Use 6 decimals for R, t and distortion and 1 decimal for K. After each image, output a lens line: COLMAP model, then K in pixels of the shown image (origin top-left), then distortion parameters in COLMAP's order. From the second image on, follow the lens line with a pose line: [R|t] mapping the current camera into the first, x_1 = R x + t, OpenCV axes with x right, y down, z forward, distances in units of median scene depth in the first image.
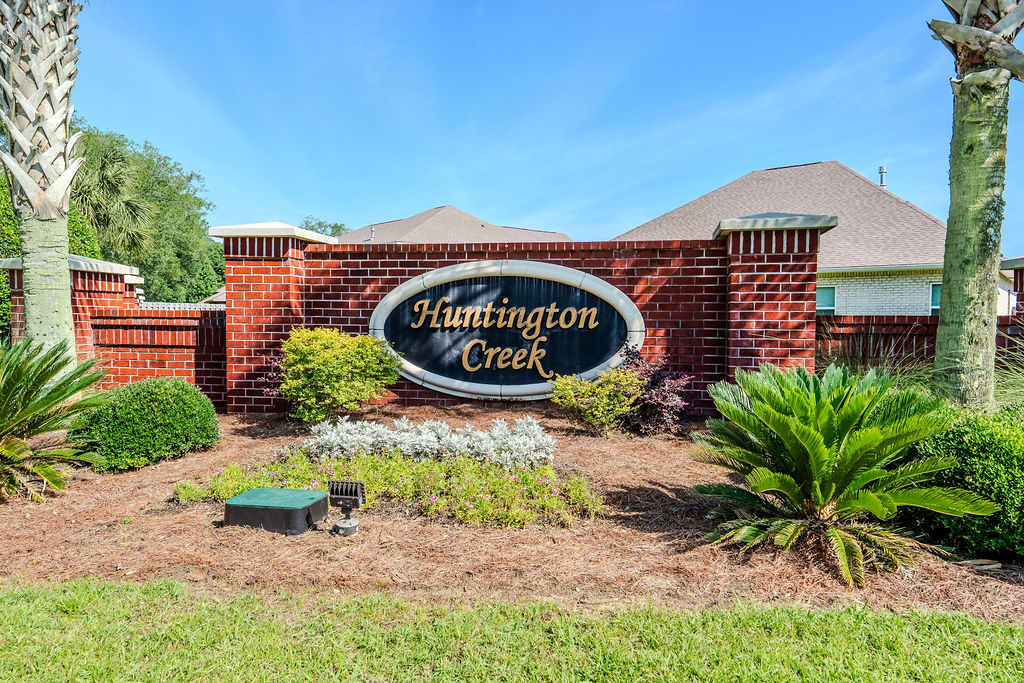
lens RADIAL K [[699.7, 0, 510.6], [0, 699.7, 343.3], [0, 0, 1]] dist [0.092683, -0.000763]
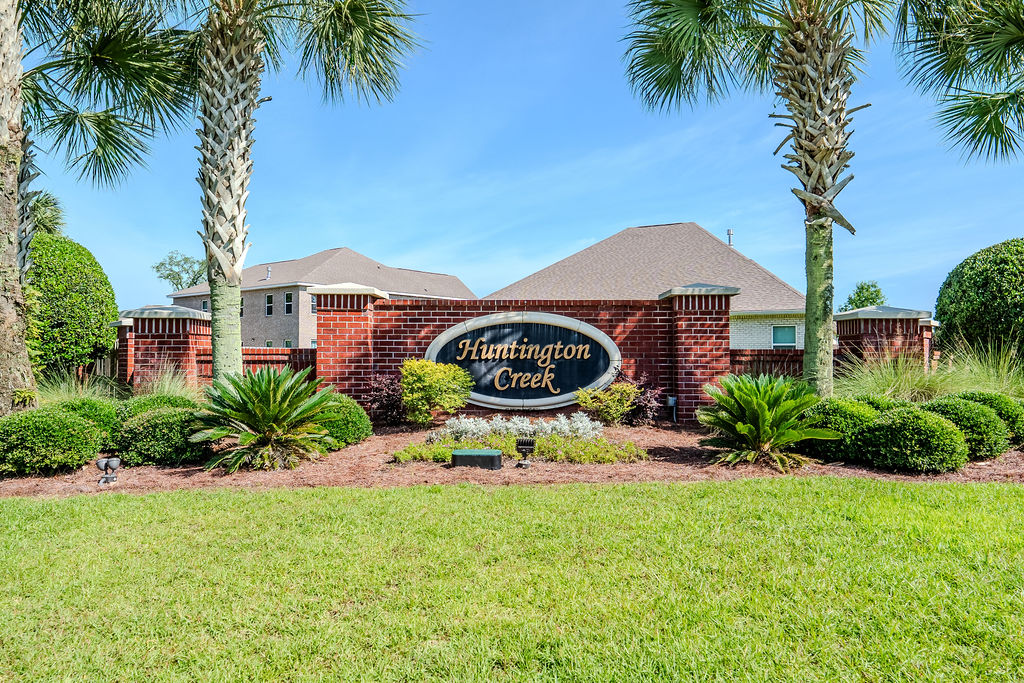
lens RADIAL K [[699.7, 0, 513.5], [0, 699.7, 341.0], [0, 0, 1]] dist [0.092683, -0.000763]
pose [[0.982038, -0.003206, 0.188656, -0.334367], [0.014070, 0.998316, -0.056274, 0.023730], [-0.188158, 0.057917, 0.980430, -0.441065]]
